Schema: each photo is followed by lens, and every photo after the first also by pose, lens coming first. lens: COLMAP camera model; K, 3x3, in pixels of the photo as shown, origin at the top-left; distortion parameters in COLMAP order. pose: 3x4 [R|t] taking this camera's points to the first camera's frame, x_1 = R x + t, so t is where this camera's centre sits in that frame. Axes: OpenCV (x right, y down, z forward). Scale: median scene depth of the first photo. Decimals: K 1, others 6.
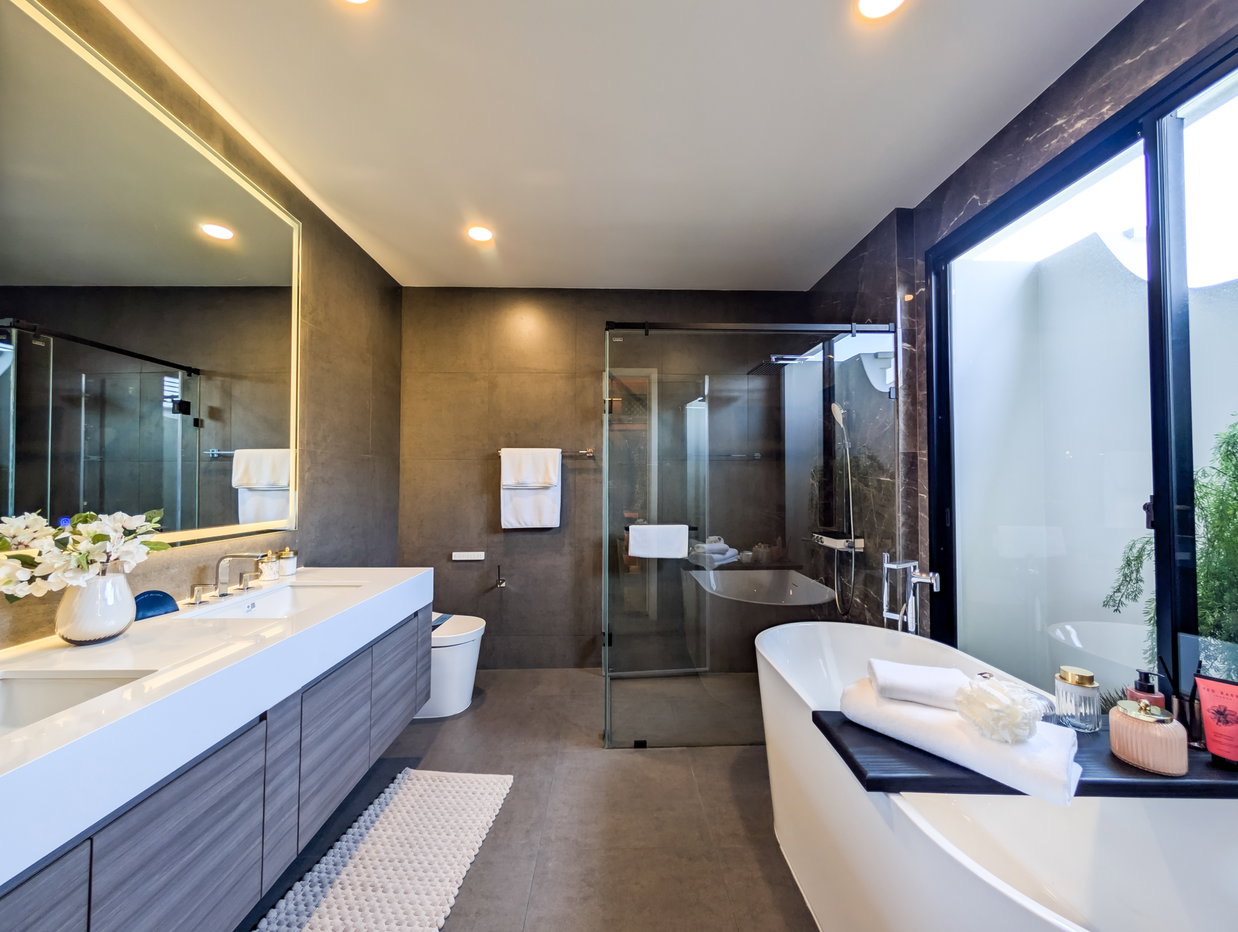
lens RADIAL K [[471.4, 0, 621.9], [0, 471.4, 468.8], [0, 0, 1]] dist [-0.001135, 0.000369]
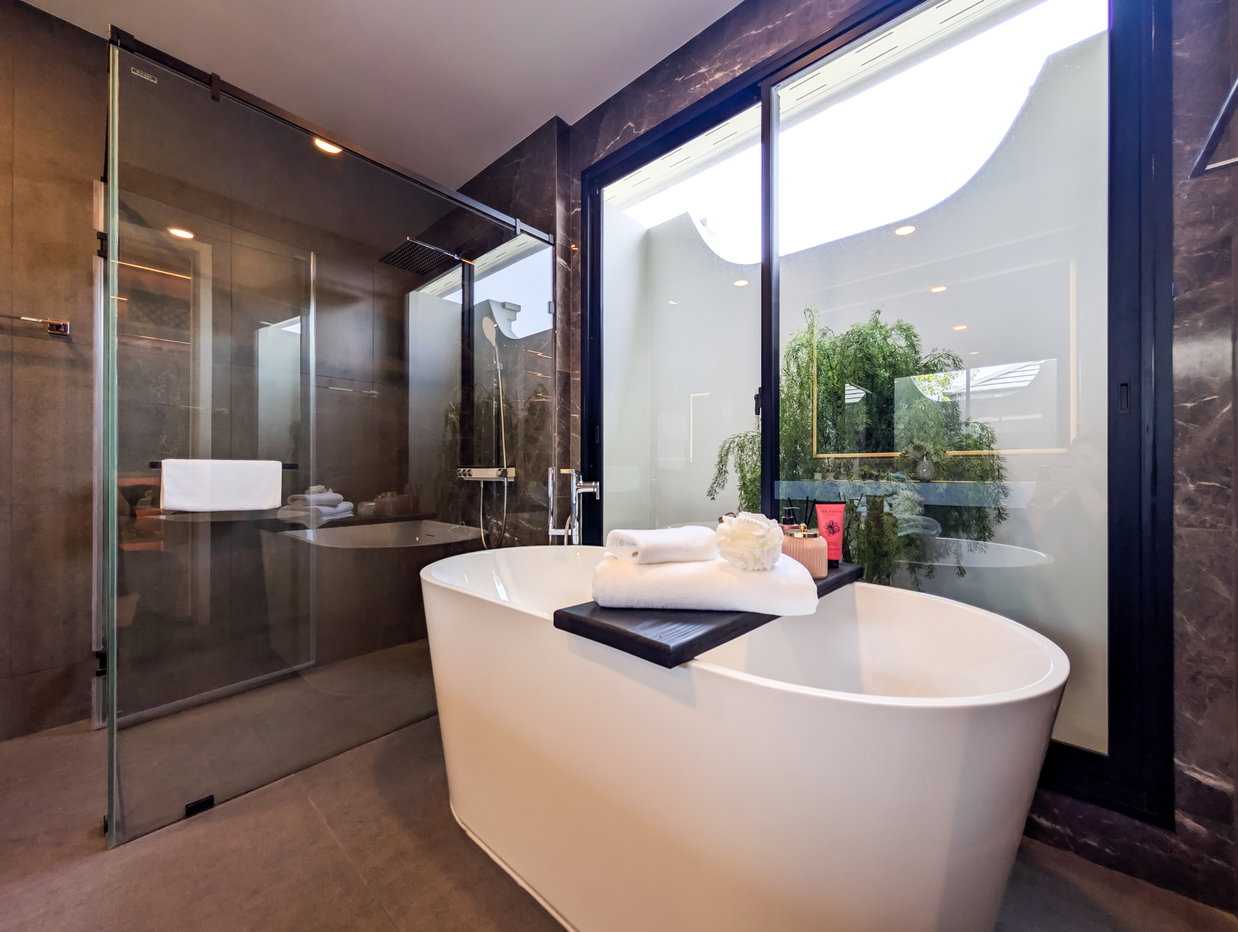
lens RADIAL K [[471.4, 0, 621.9], [0, 471.4, 468.8], [0, 0, 1]] dist [-0.001135, 0.000369]
pose [[0.682684, 0.000437, 0.730714, -0.029335], [-0.016557, 0.999752, 0.014872, 0.151608], [-0.730527, -0.022251, 0.682522, 0.233375]]
